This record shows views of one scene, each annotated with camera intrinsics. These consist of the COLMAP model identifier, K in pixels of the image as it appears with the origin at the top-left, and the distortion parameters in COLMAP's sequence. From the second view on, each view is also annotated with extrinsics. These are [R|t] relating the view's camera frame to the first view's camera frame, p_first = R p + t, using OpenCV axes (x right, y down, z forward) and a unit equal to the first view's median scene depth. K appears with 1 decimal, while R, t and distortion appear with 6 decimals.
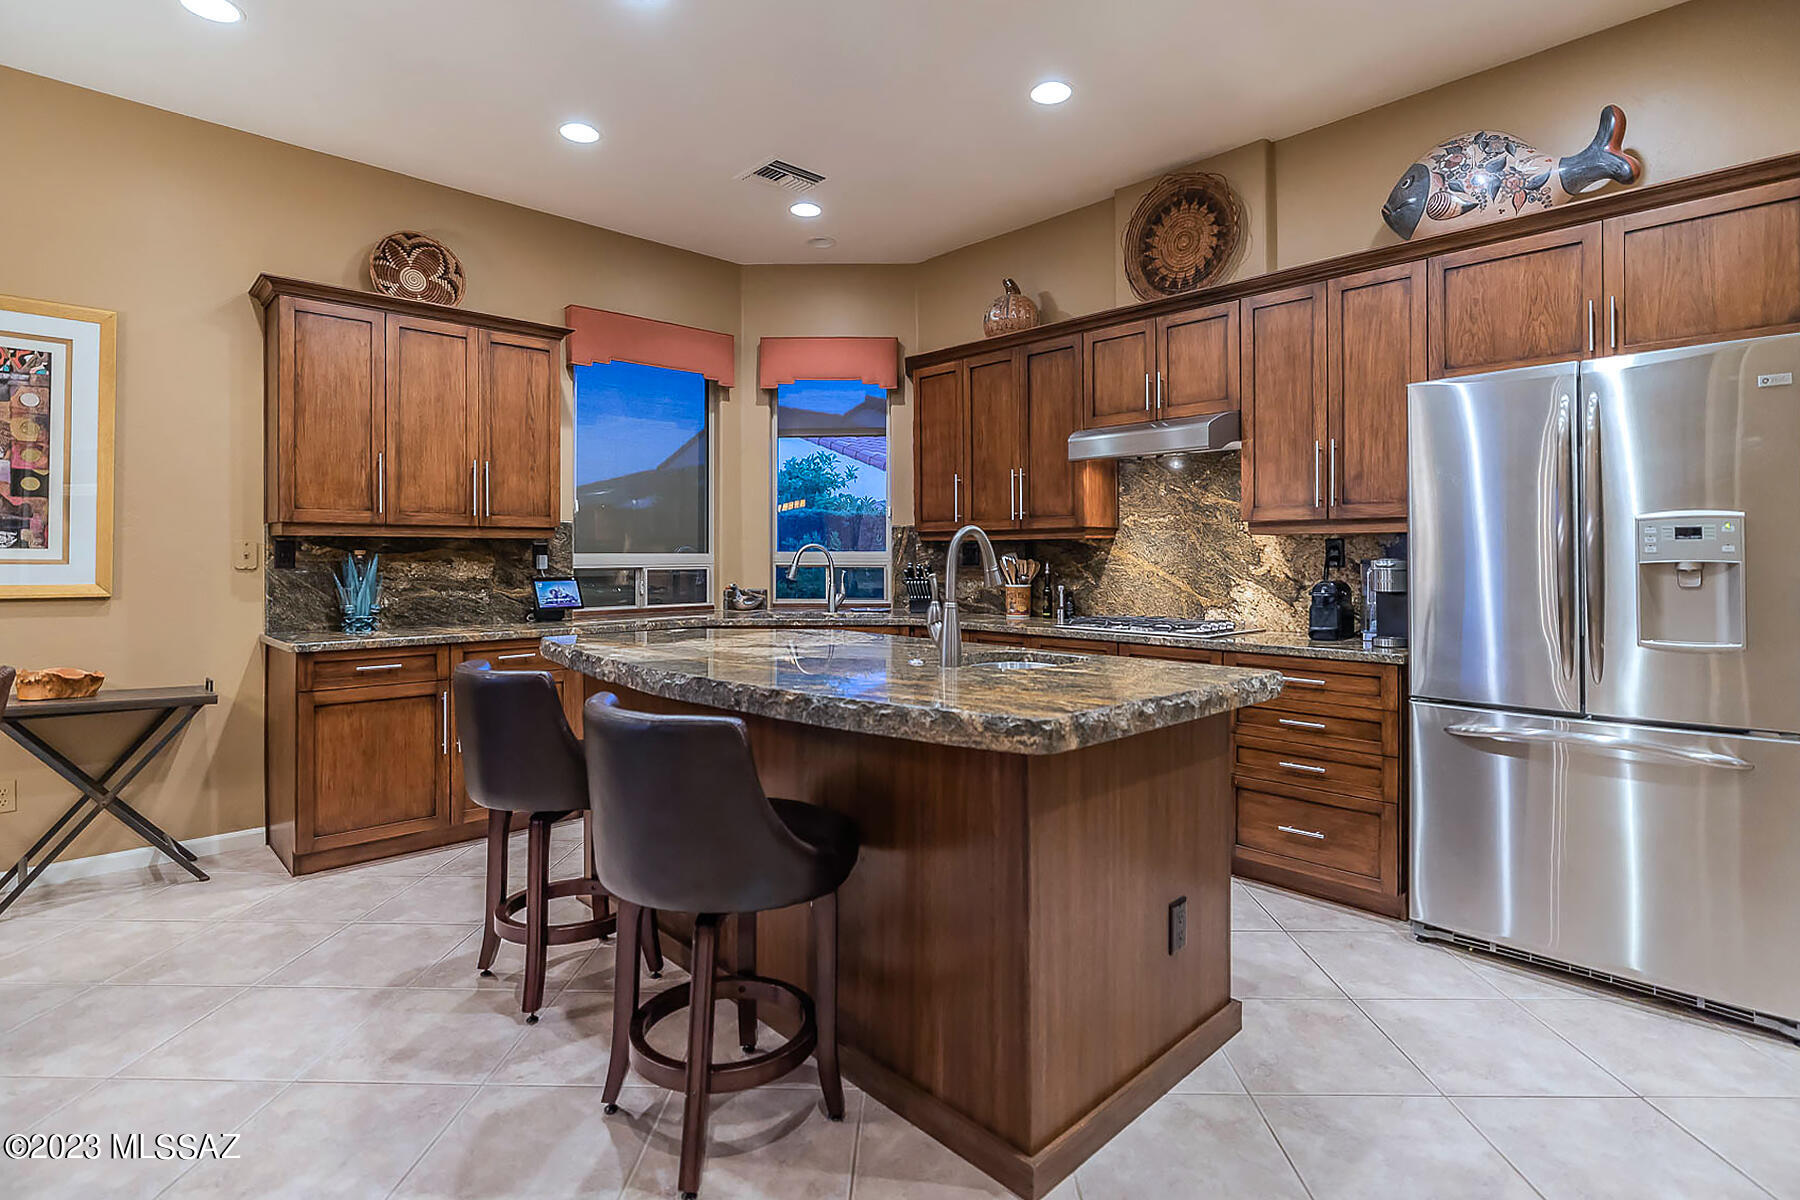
lens RADIAL K [[876.3, 0, 902.2], [0, 876.3, 555.8], [0, 0, 1]] dist [0.000091, 0.000011]
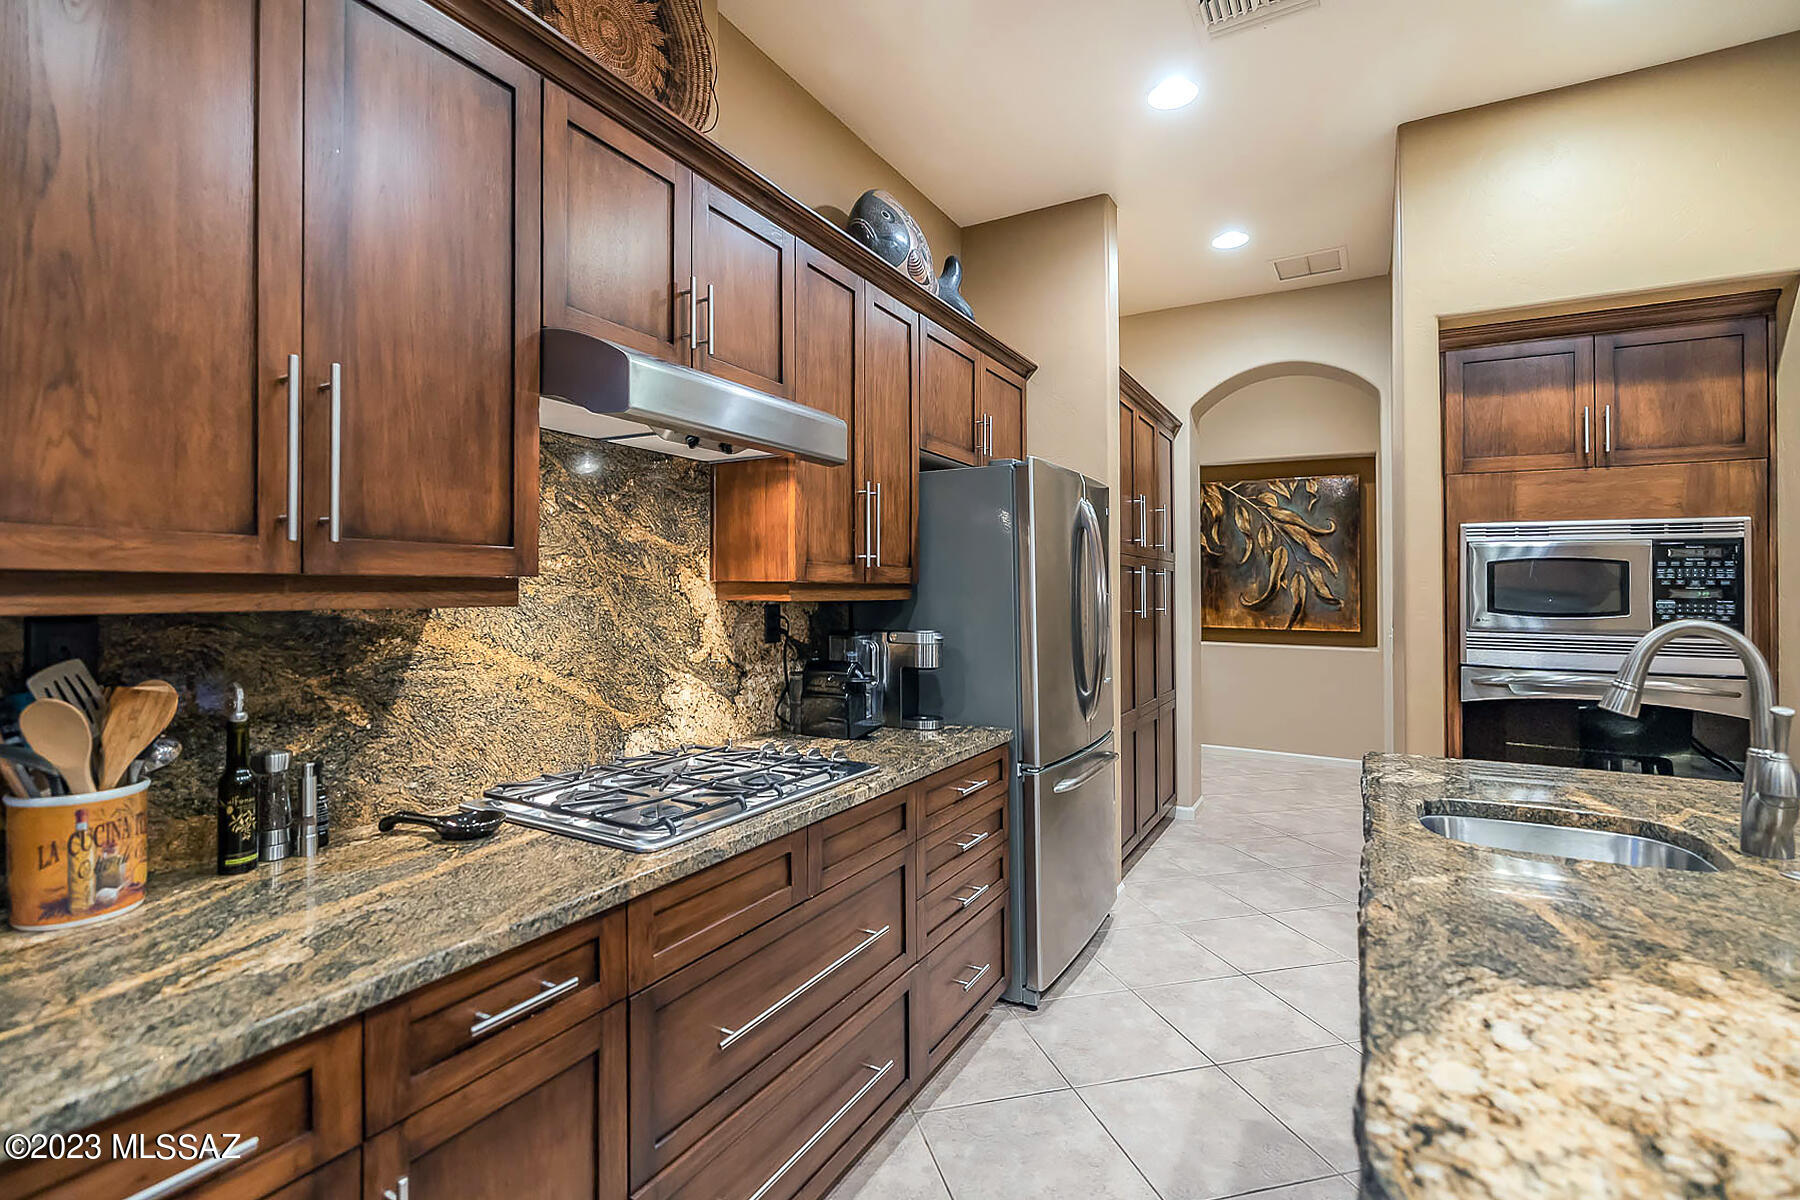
lens RADIAL K [[781.4, 0, 903.8], [0, 781.4, 586.5], [0, 0, 1]] dist [-0.000104, 0.000340]
pose [[-0.257253, 0.004775, 0.966332, -0.169733], [-0.006287, 0.999958, -0.006615, -0.028545], [-0.966324, -0.007777, -0.257212, 0.963023]]
